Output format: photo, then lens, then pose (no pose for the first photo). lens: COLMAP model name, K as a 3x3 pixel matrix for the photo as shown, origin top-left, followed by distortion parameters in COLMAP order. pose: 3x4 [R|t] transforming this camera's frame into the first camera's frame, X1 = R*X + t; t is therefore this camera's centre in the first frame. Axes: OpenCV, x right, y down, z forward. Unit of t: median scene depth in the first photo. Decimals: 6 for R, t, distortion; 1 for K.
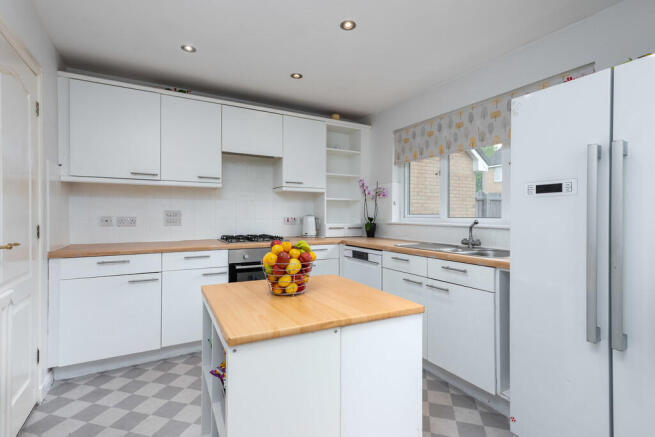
lens RADIAL K [[315.7, 0, 326.6], [0, 315.7, 218.1], [0, 0, 1]] dist [0.012177, 0.001052]
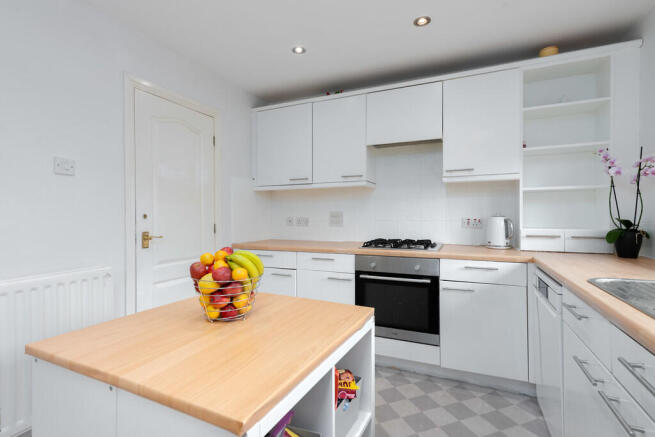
lens RADIAL K [[315.7, 0, 325.9], [0, 315.7, 217.4], [0, 0, 1]] dist [0.012177, 0.001052]
pose [[0.596778, 0.000622, -0.802406, 0.312959], [-0.002867, 0.999995, -0.001357, -0.003758], [0.802402, 0.003111, 0.596776, 0.352132]]
